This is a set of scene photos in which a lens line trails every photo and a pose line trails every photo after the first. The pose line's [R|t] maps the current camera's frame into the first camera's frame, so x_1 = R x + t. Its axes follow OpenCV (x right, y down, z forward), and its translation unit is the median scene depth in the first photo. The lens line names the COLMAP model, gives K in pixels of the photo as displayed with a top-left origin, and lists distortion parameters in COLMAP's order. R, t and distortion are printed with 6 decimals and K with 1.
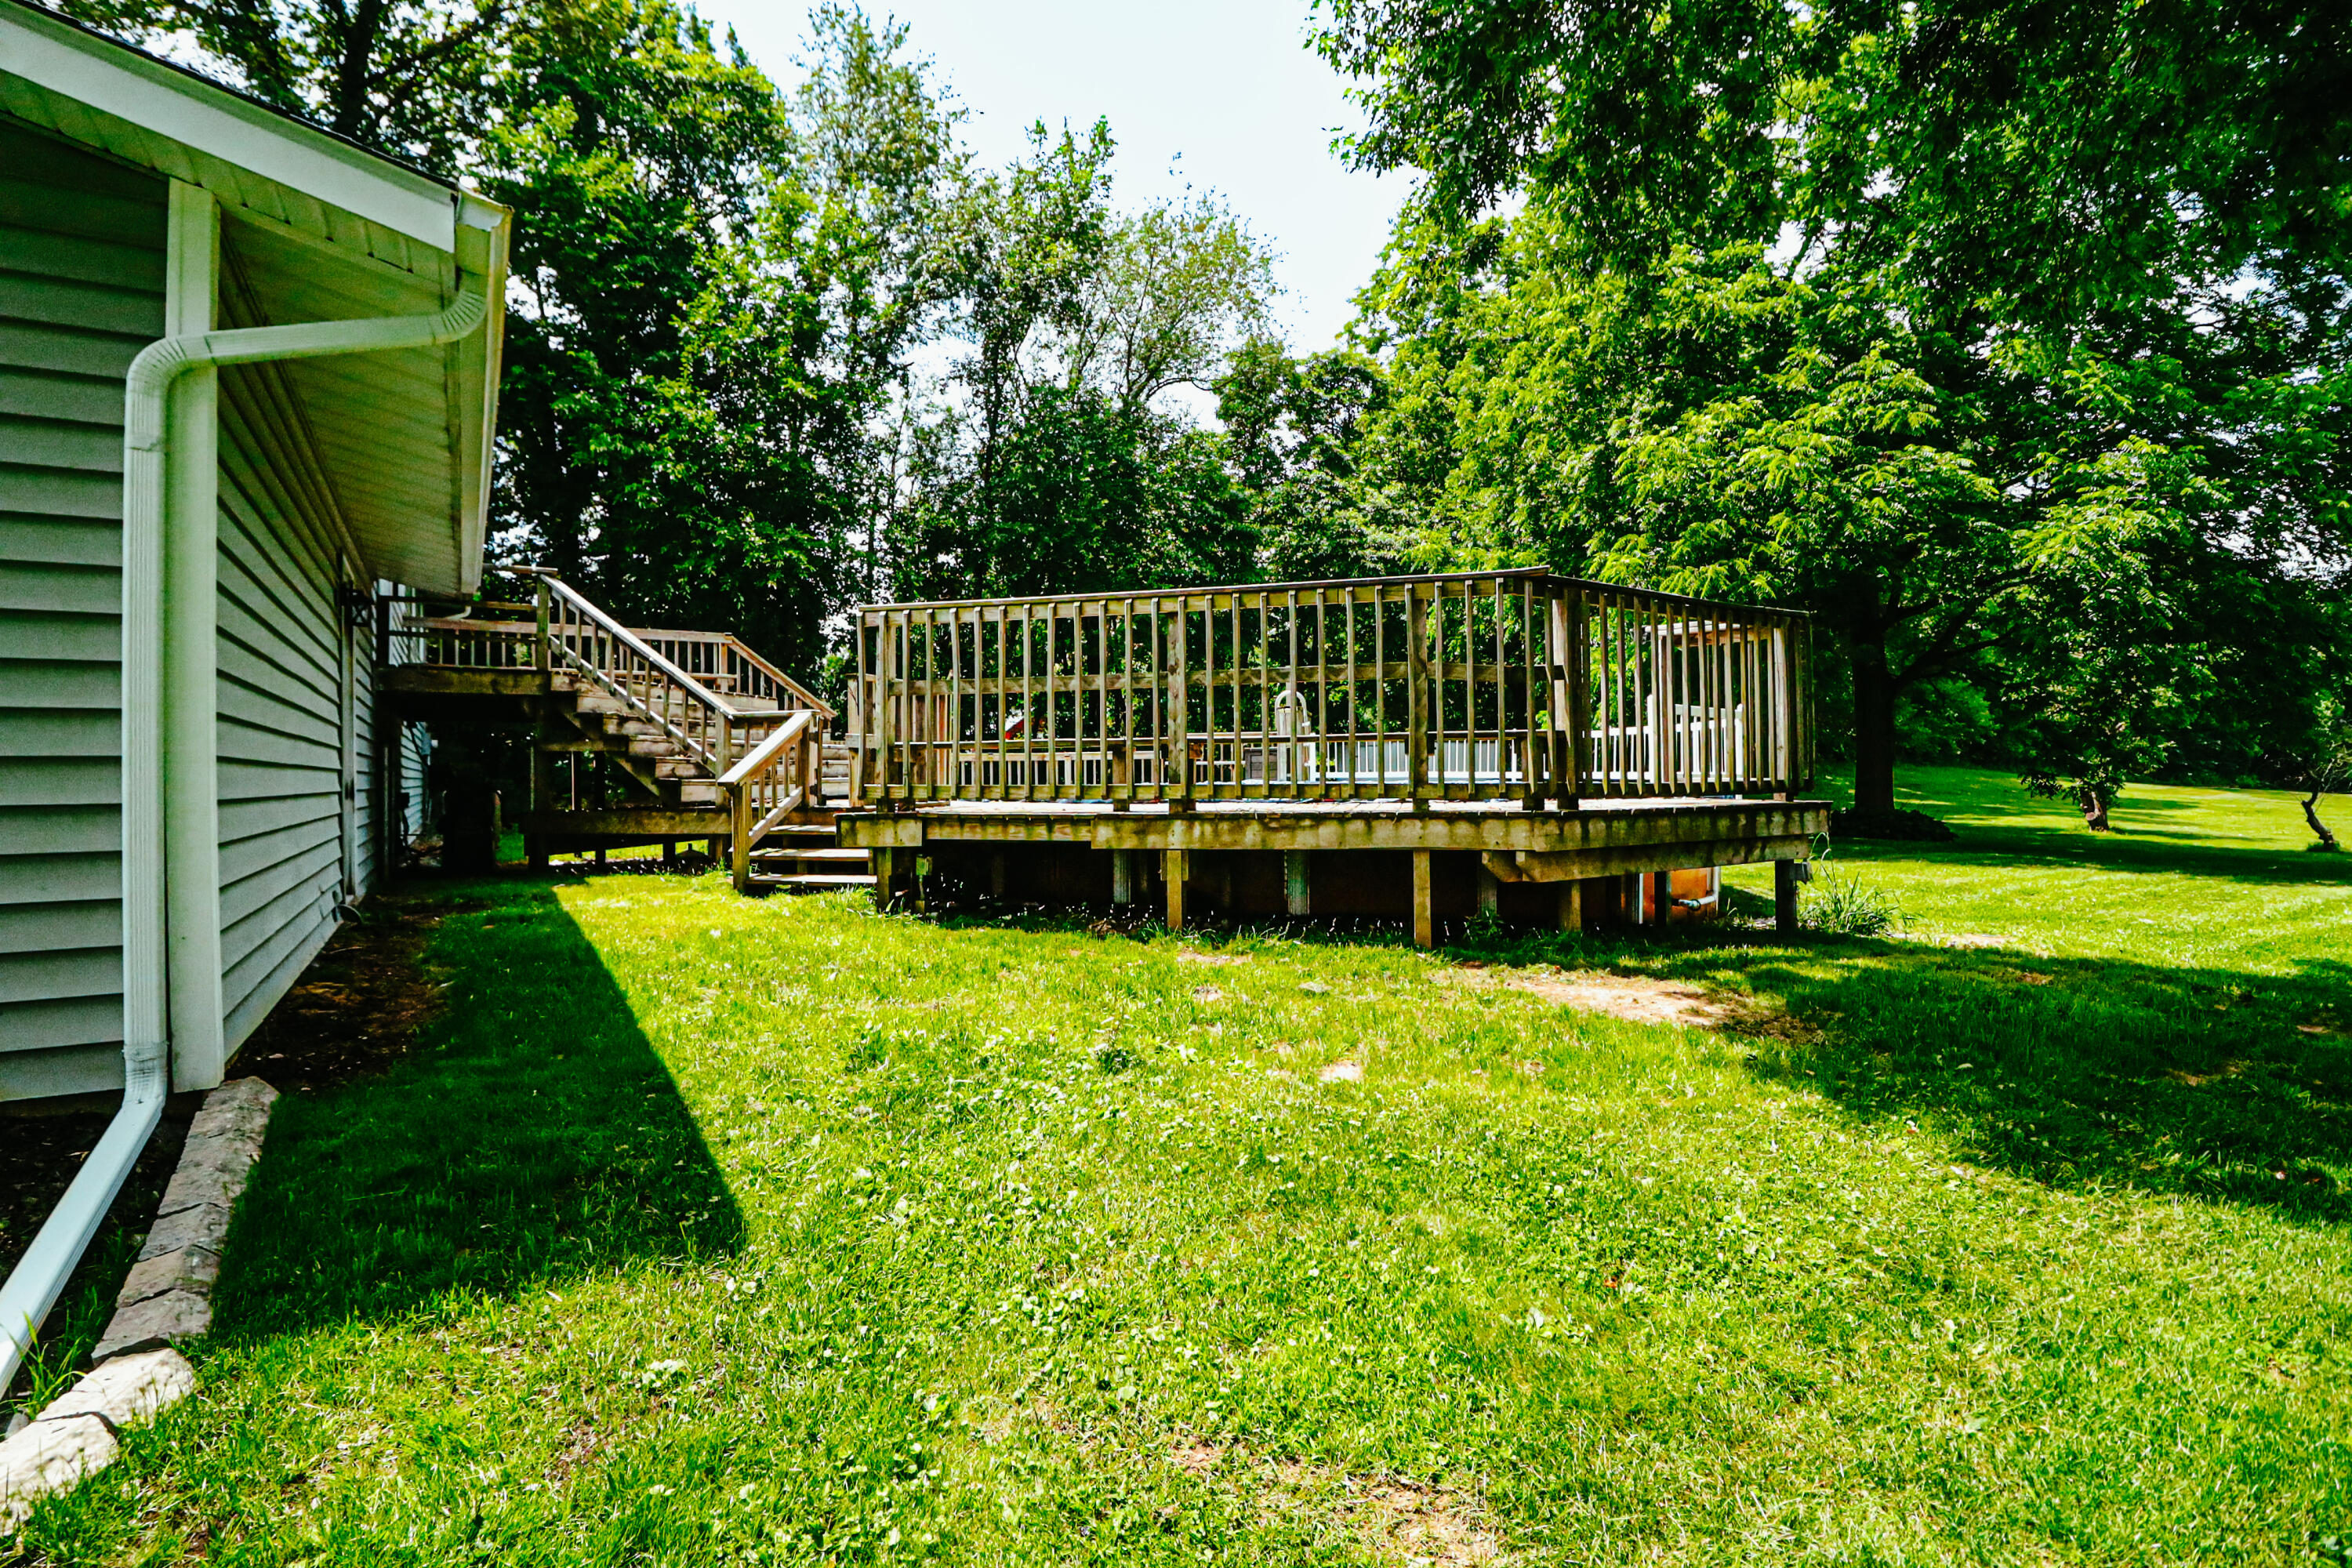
lens RADIAL K [[1087.3, 0, 1171.7], [0, 1087.3, 770.7], [0, 0, 1]] dist [-0.014644, -0.005478]
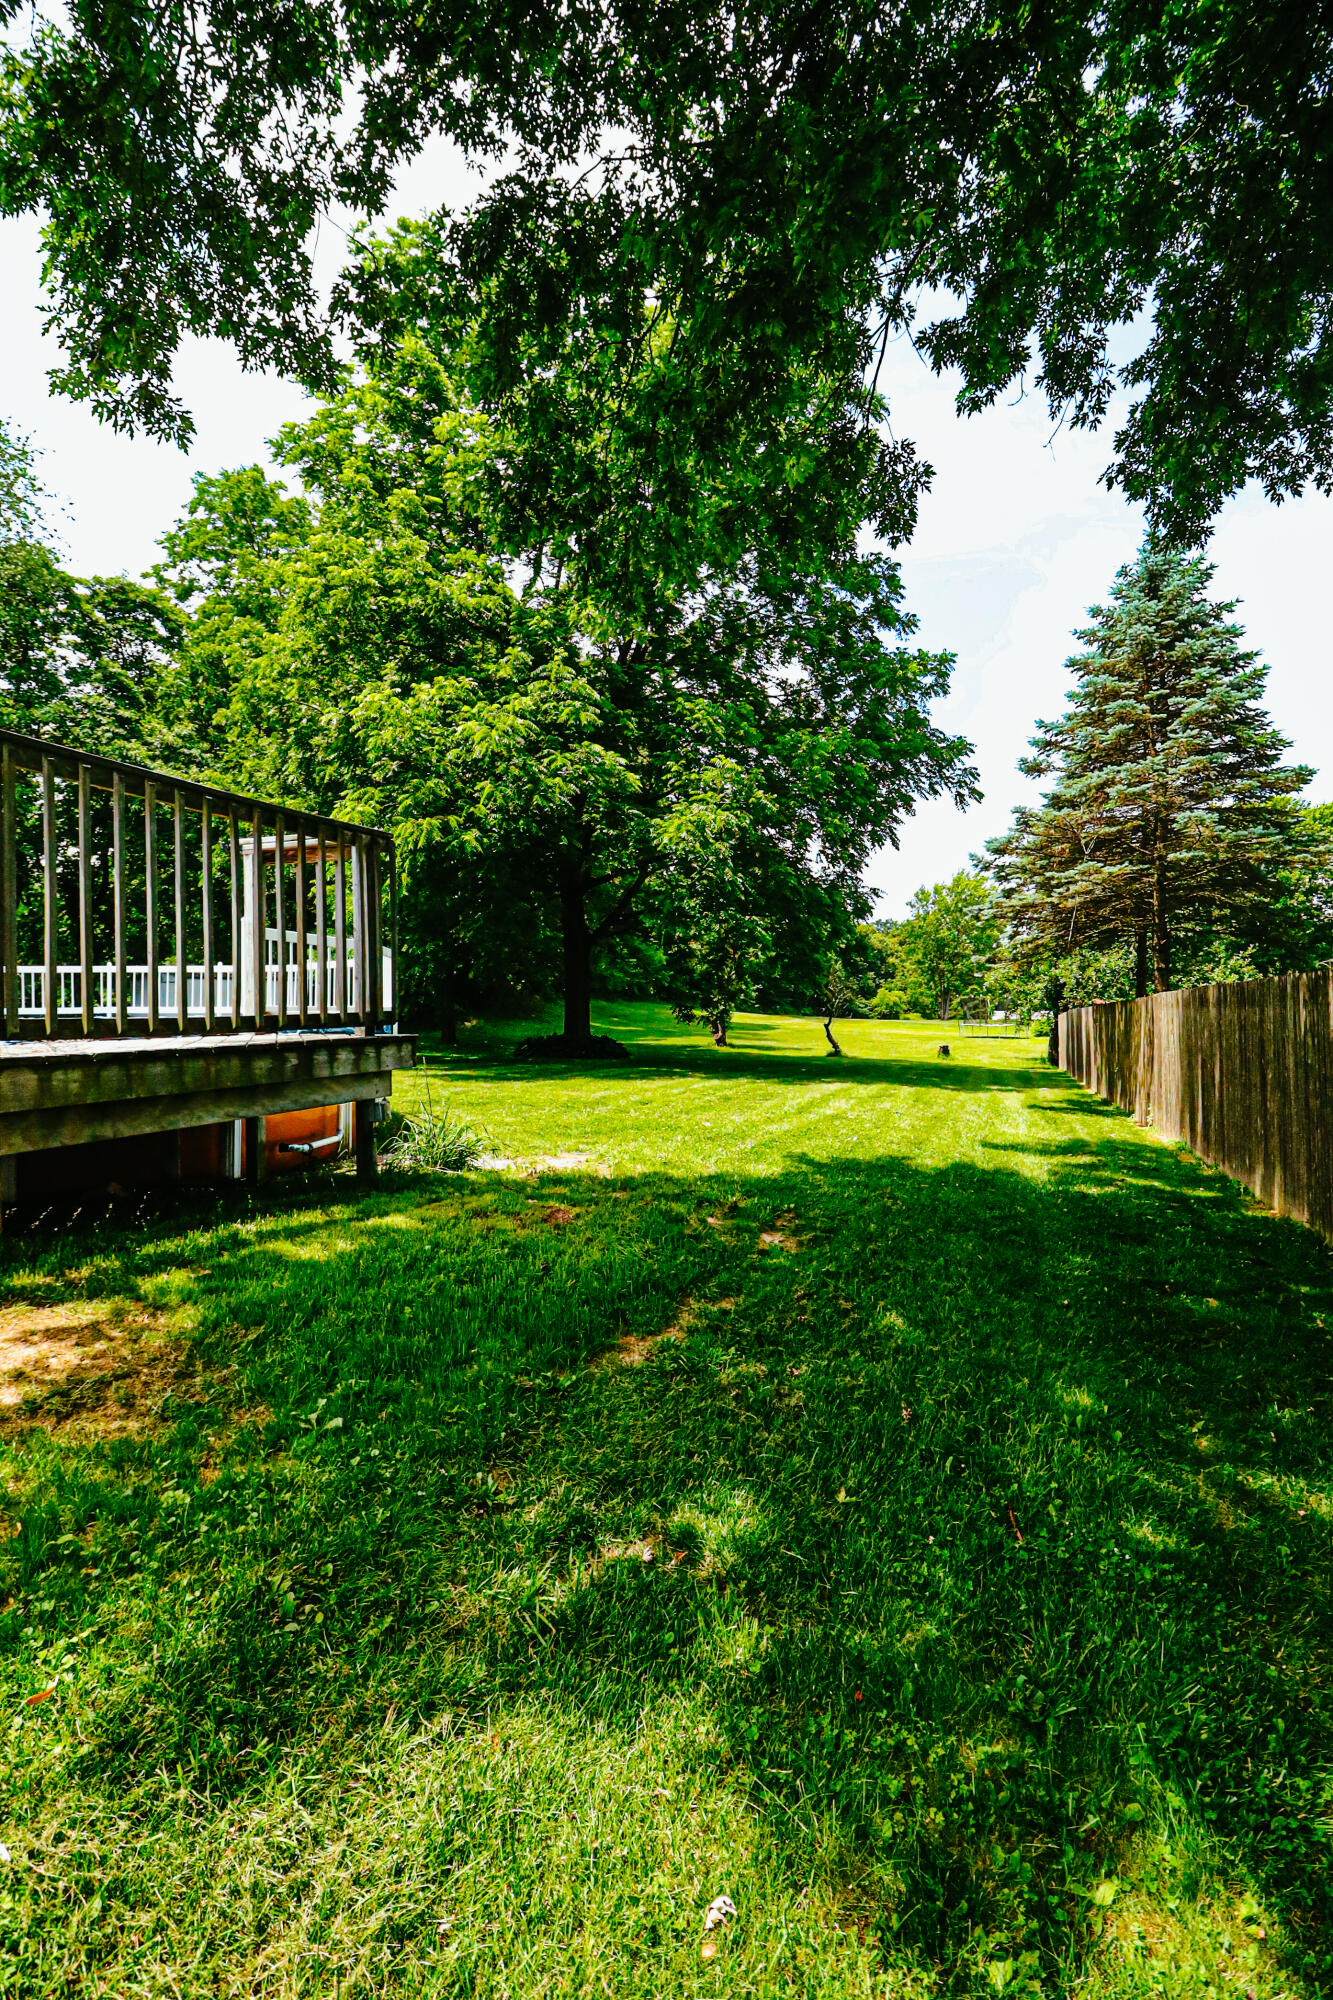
lens RADIAL K [[924.6, 0, 668.3], [0, 924.6, 1008.3], [0, 0, 1]] dist [-0.014644, -0.005478]
pose [[0.802836, -0.003818, 0.596188, 0.125248], [0.001860, 0.999991, 0.003899, 0.000915], [-0.596197, -0.002021, 0.802835, 0.088412]]
